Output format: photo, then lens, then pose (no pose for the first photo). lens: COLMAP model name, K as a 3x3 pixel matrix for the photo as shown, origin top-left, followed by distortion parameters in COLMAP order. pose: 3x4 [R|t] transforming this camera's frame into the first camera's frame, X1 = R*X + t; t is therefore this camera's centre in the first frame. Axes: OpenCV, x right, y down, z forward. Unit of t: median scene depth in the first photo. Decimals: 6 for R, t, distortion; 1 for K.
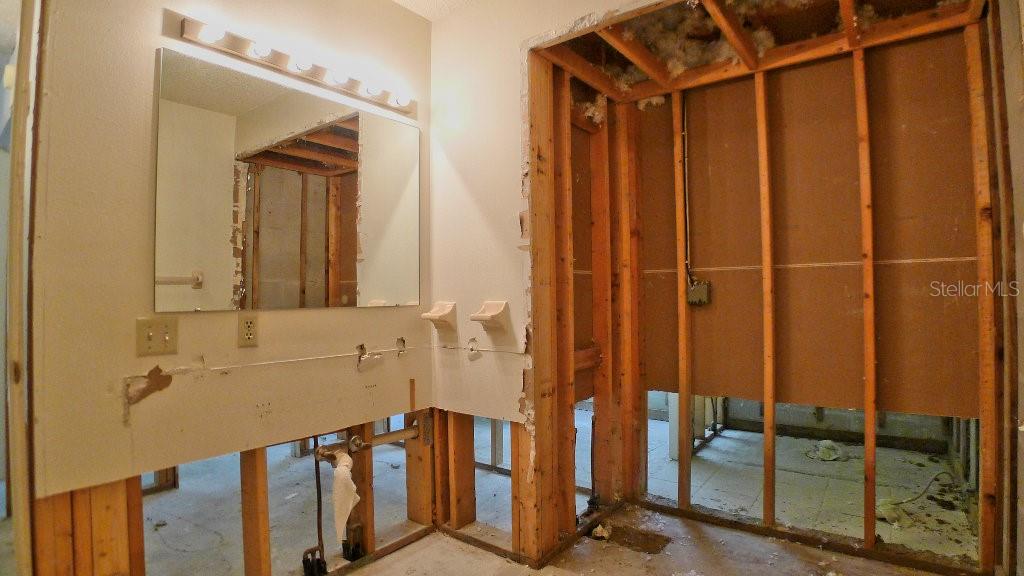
lens RADIAL K [[509.8, 0, 512.0], [0, 509.8, 288.0], [0, 0, 1]] dist [-0.112852, 0.029774]
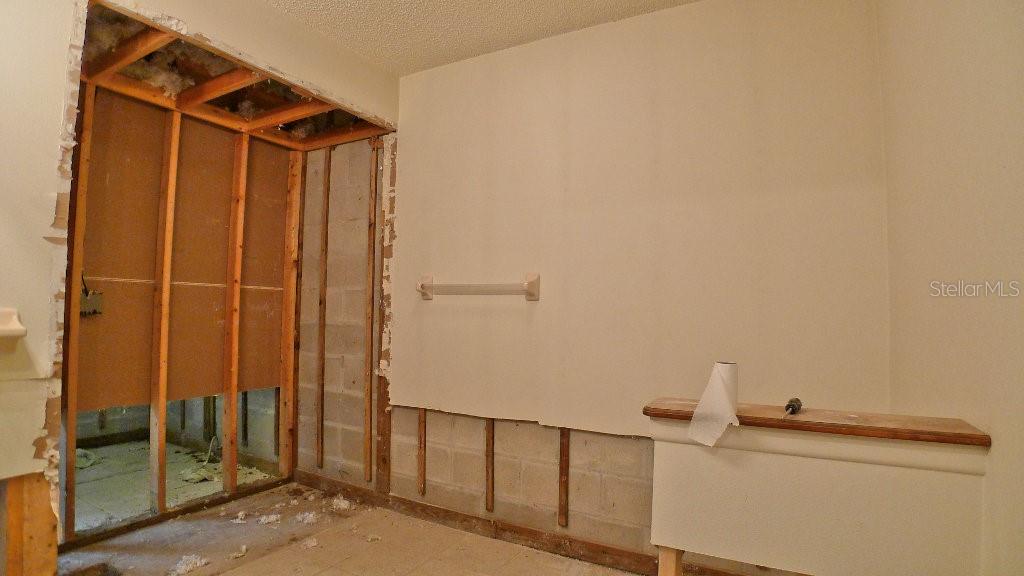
lens RADIAL K [[509.8, 0, 512.0], [0, 509.8, 288.0], [0, 0, 1]] dist [-0.112852, 0.029774]
pose [[-0.155641, 0.057392, 0.986145, -0.849480], [-0.030689, 0.997548, -0.062899, 0.018605], [-0.987337, -0.040053, -0.153498, 0.462071]]
